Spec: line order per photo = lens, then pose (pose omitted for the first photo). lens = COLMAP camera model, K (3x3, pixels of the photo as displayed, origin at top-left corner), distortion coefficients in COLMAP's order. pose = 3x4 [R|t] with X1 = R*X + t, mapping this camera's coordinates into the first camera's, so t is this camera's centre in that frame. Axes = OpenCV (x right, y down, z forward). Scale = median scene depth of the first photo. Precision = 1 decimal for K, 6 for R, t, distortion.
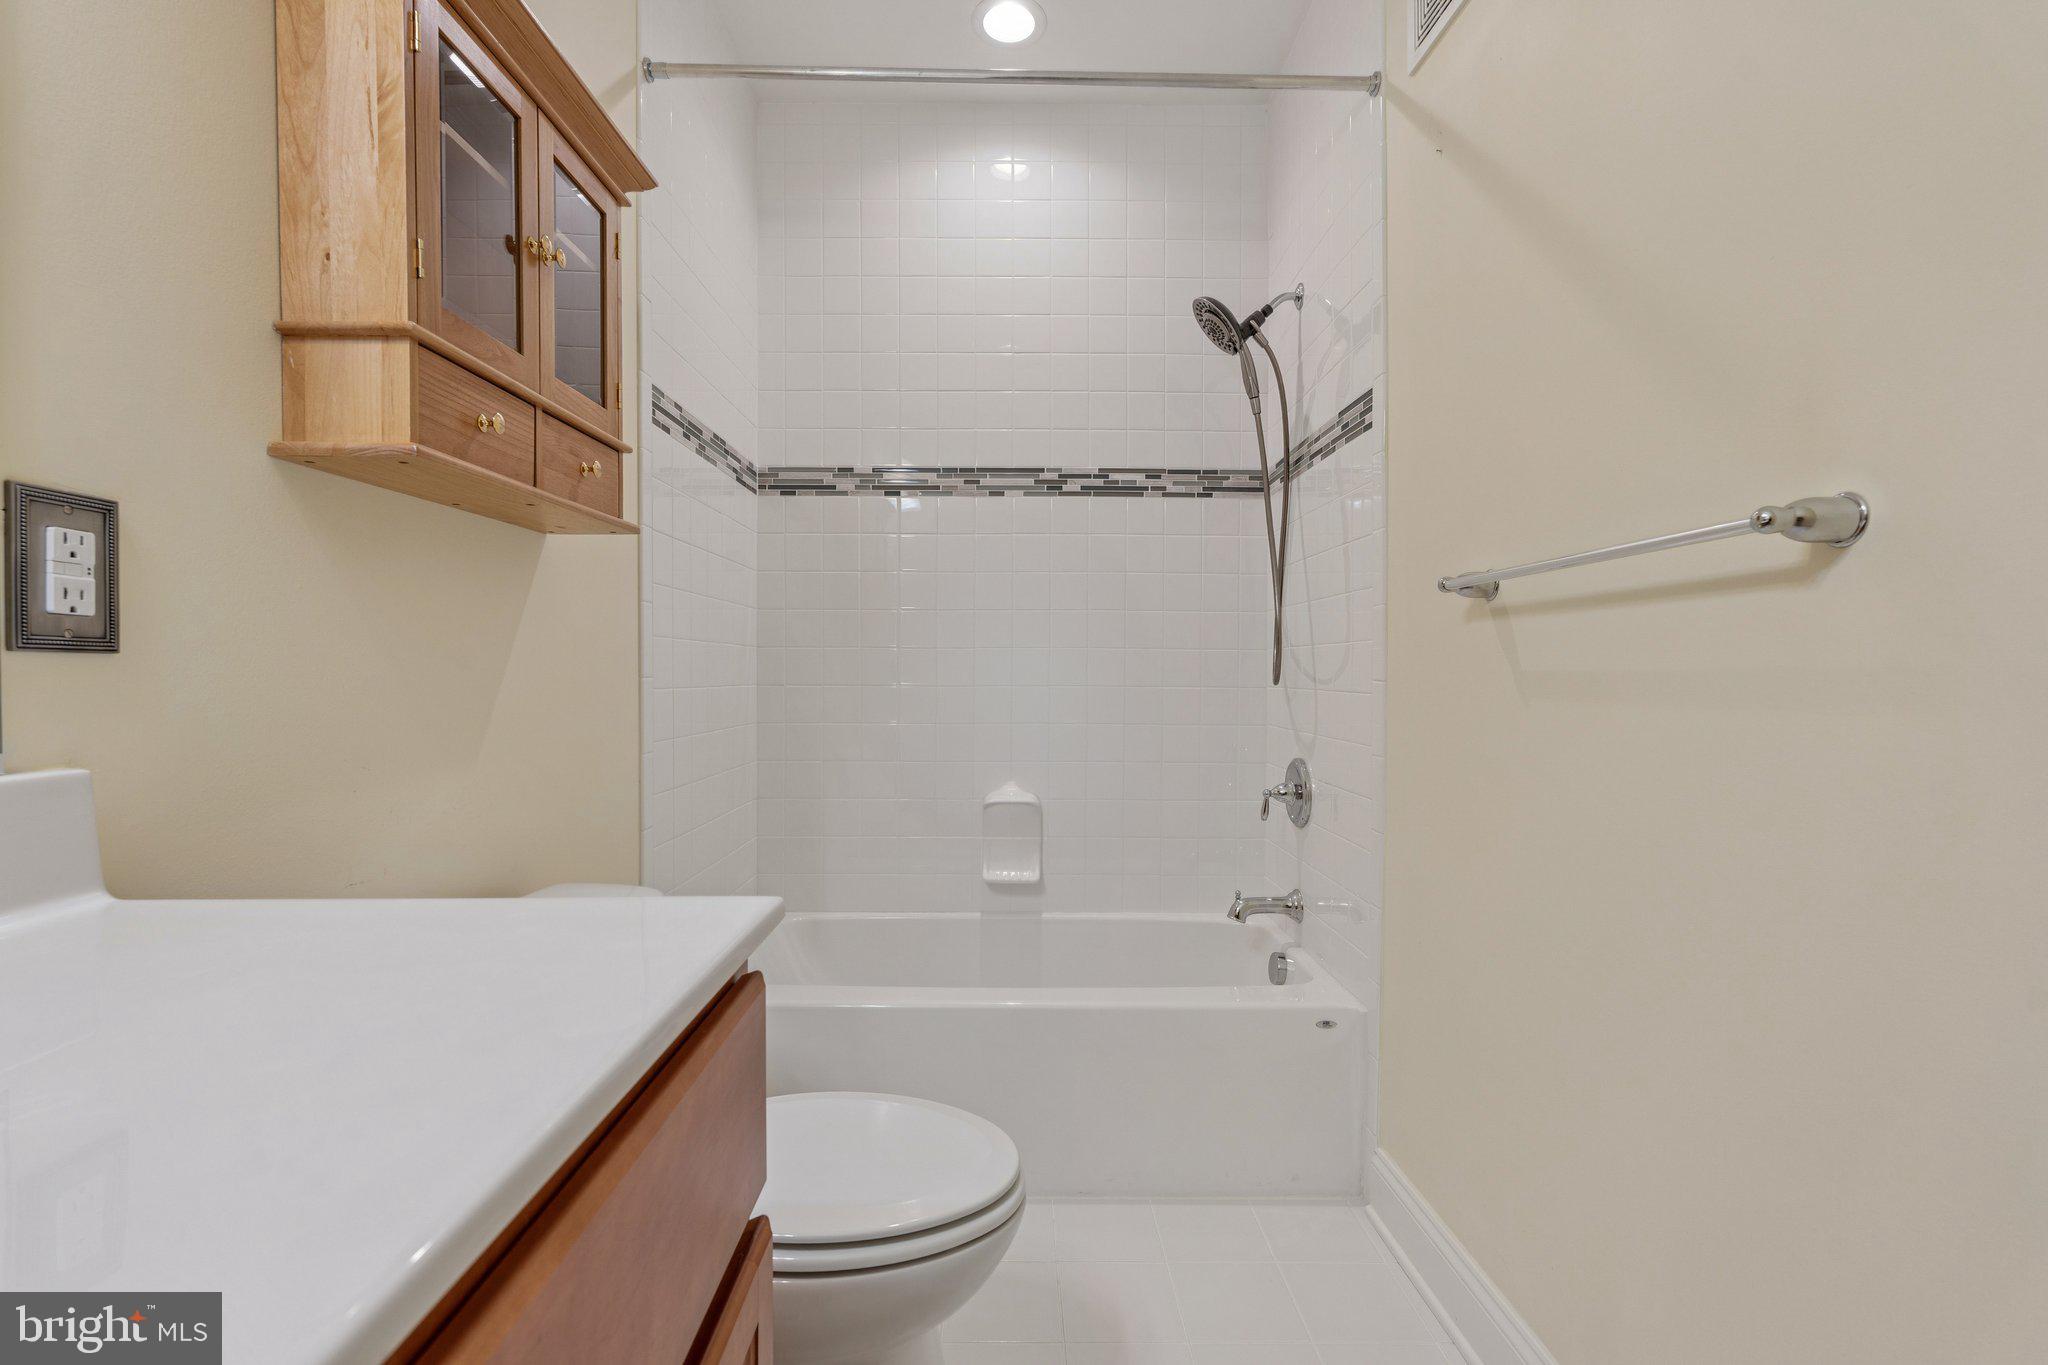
lens RADIAL K [[905.5, 0, 1031.6], [0, 905.5, 682.9], [0, 0, 1]] dist [-0.008680, -0.000114]
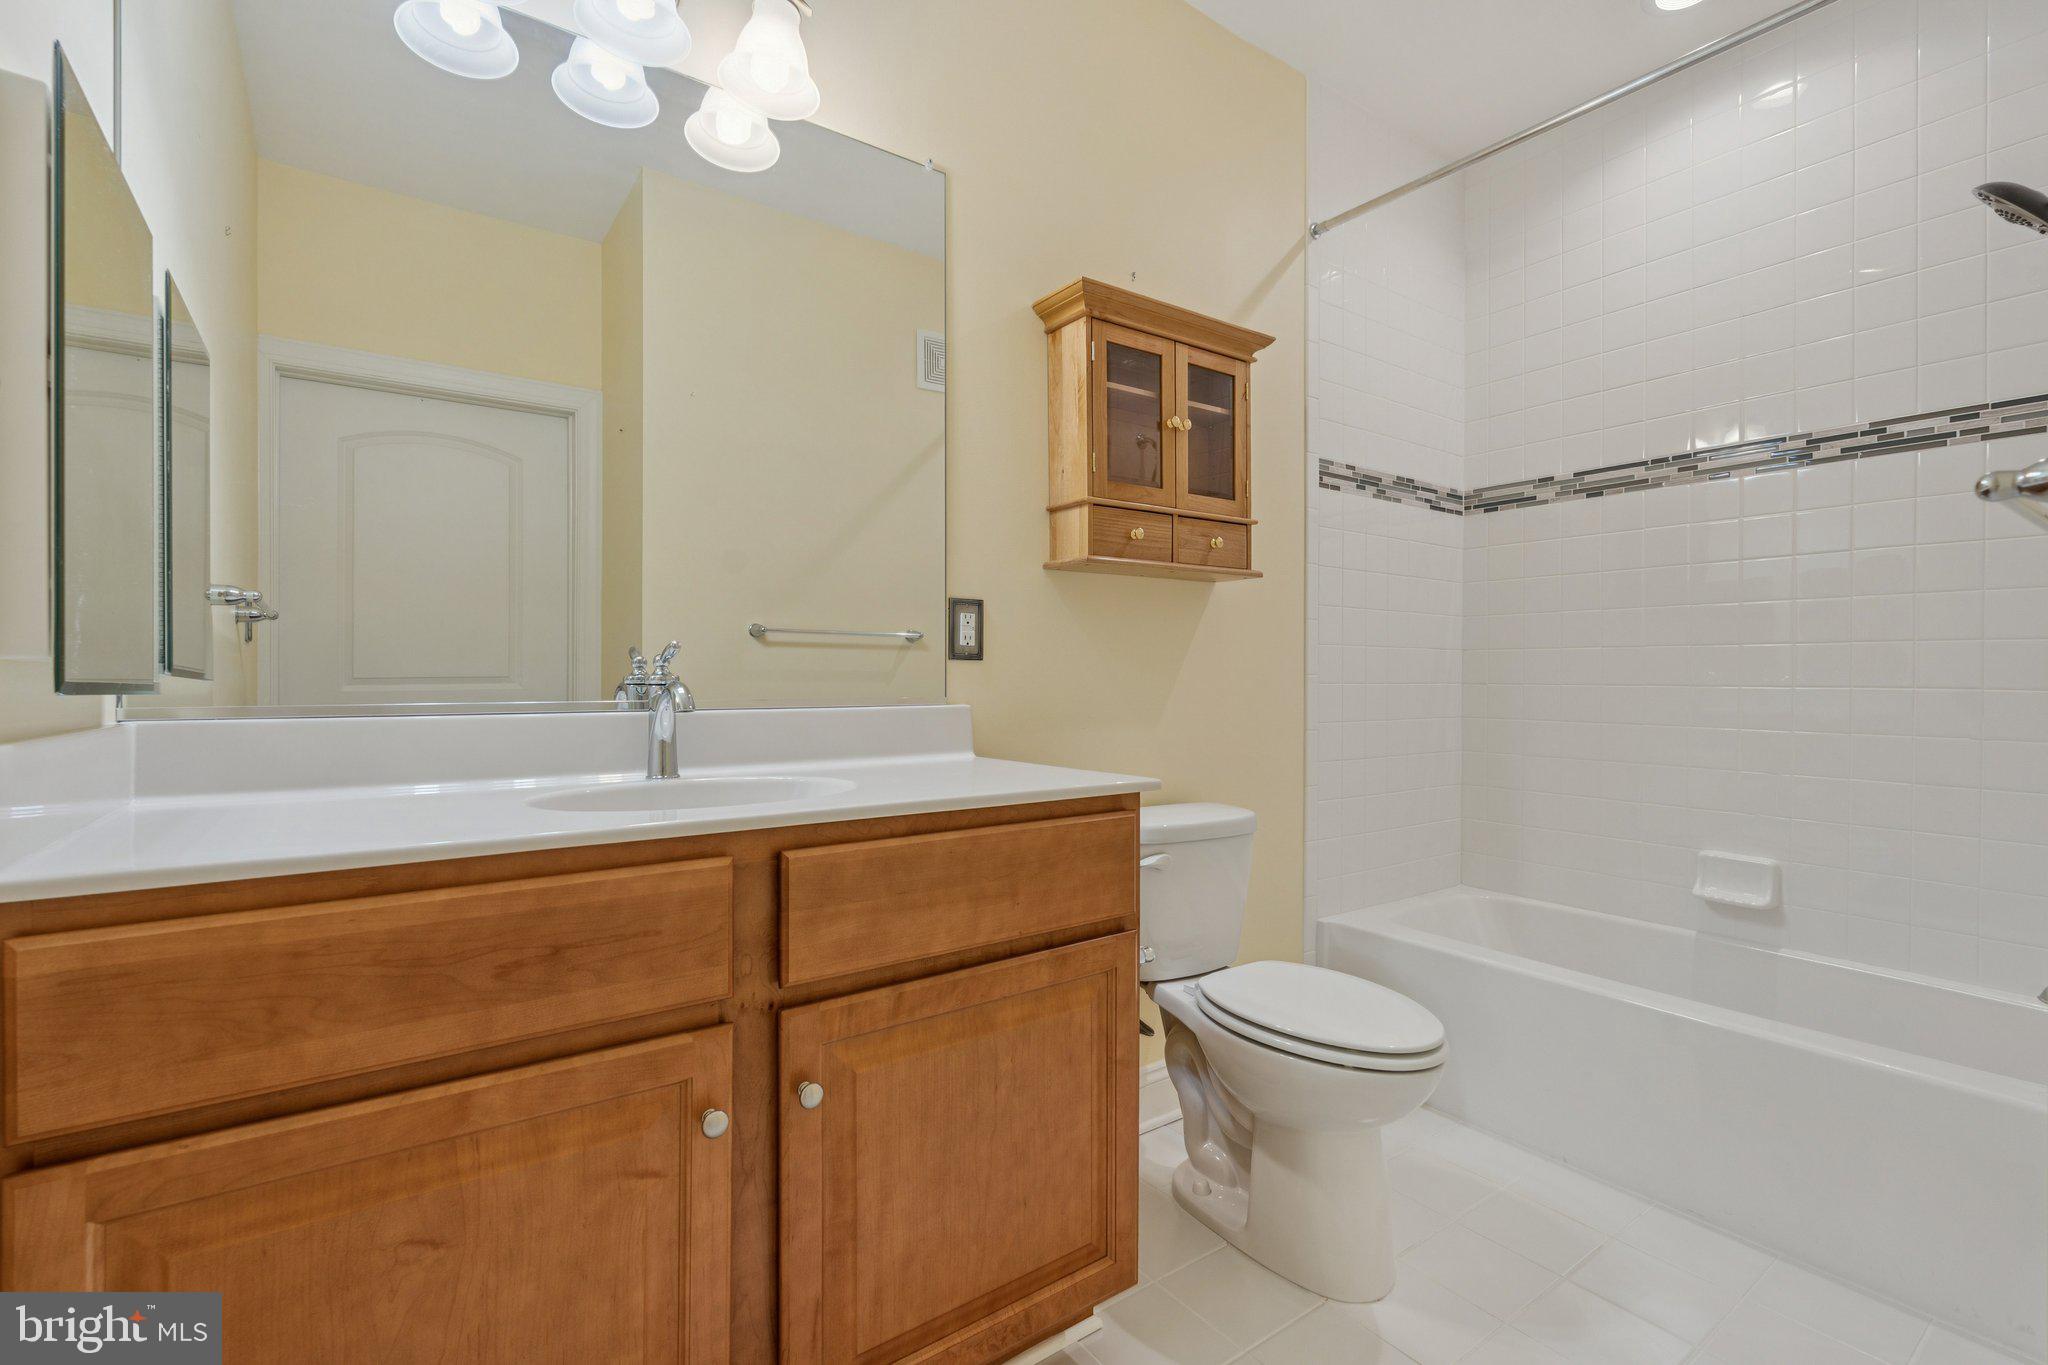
lens RADIAL K [[905.5, 0, 1015.8], [0, 905.5, 679.2], [0, 0, 1]] dist [-0.008680, -0.000114]
pose [[0.573205, 0.000728, -0.819412, 0.394544], [-0.010432, 0.999925, -0.006409, 0.012334], [0.819345, 0.012222, 0.573170, -0.133647]]
